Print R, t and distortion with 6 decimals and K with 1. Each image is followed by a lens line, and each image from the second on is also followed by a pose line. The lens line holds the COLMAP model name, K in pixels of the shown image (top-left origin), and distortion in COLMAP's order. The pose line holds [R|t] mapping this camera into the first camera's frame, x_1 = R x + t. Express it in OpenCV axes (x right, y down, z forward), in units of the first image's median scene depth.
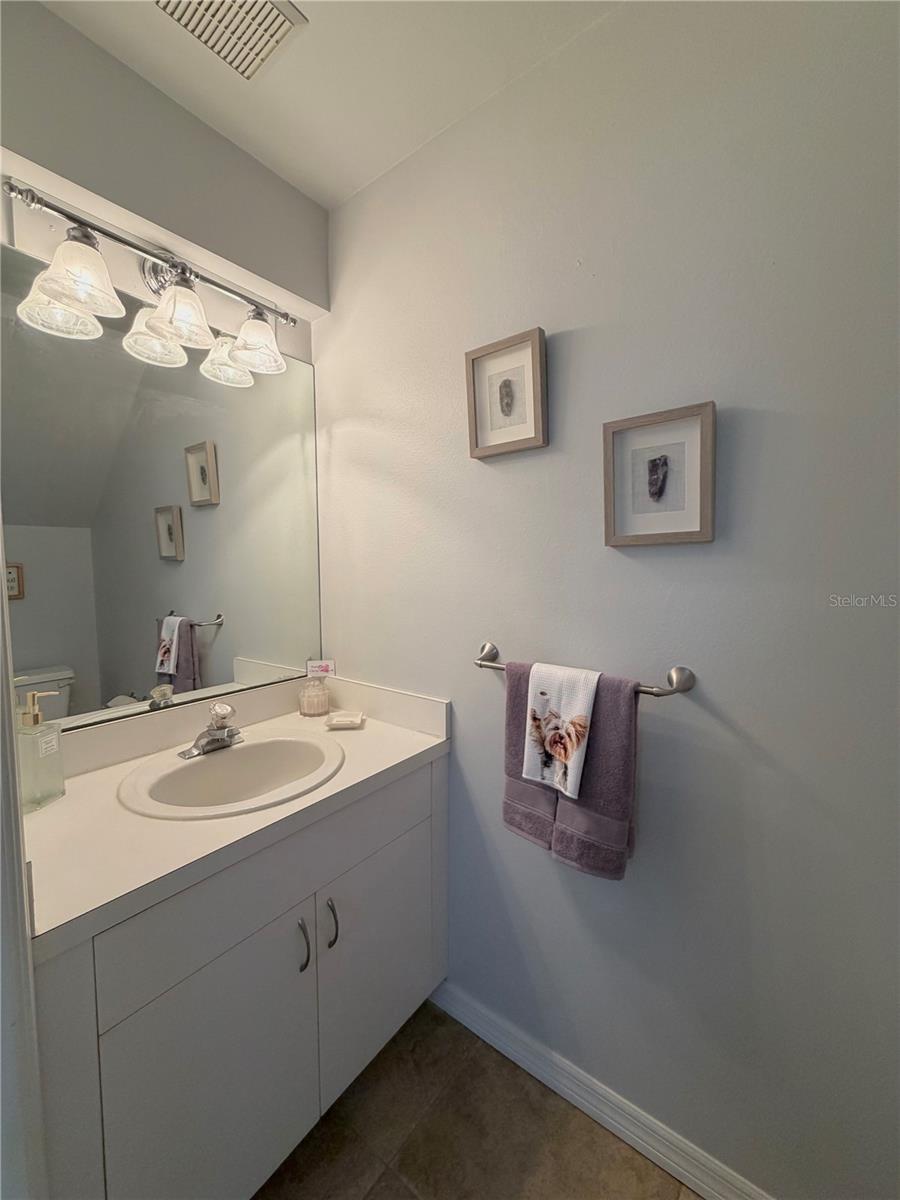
lens RADIAL K [[481.7, 0, 452.6], [0, 481.7, 589.0], [0, 0, 1]] dist [0.003201, 0.000195]
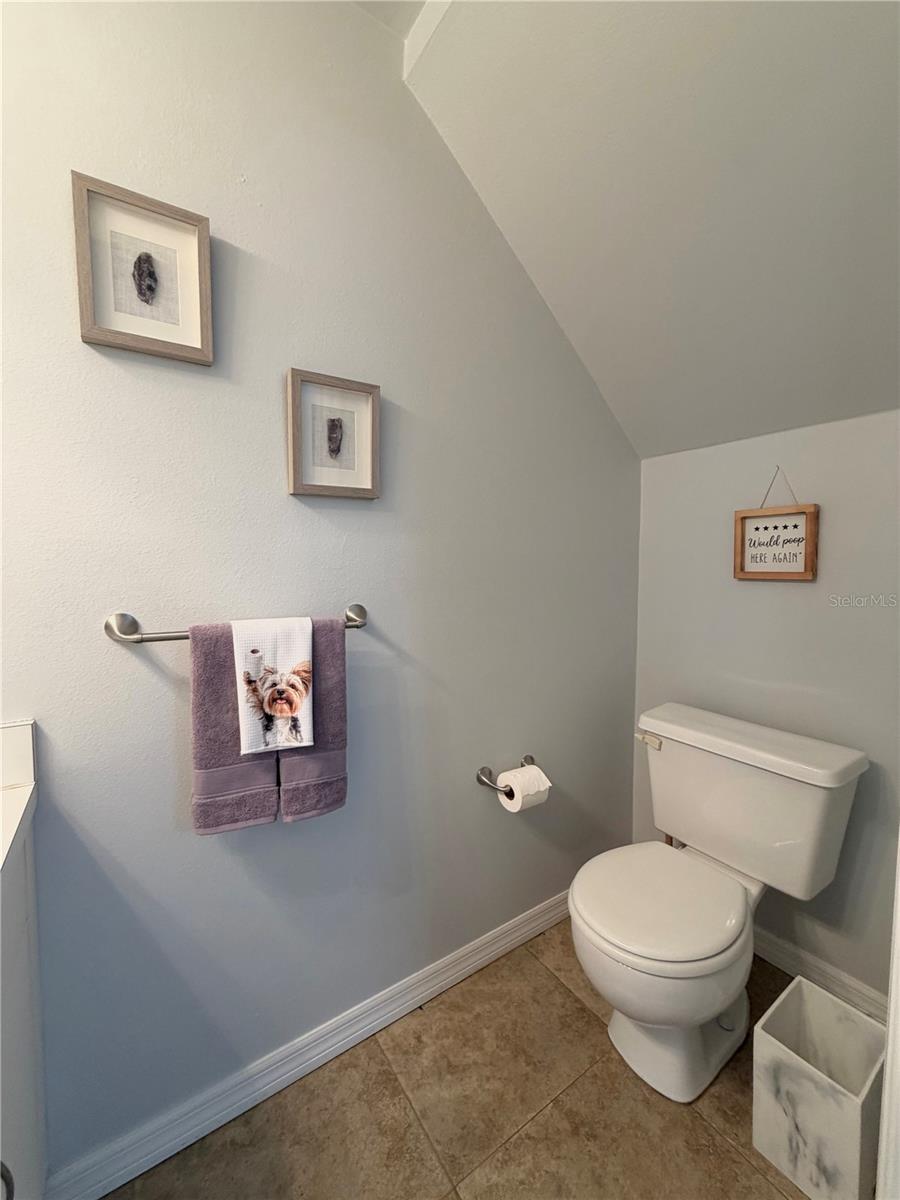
lens RADIAL K [[481.7, 0, 446.2], [0, 481.7, 593.5], [0, 0, 1]] dist [0.003201, 0.000195]
pose [[0.317940, -0.045625, 0.947013, -0.536478], [0.053710, 0.998104, 0.030054, 0.105488], [-0.946588, 0.041309, 0.319787, 0.390194]]
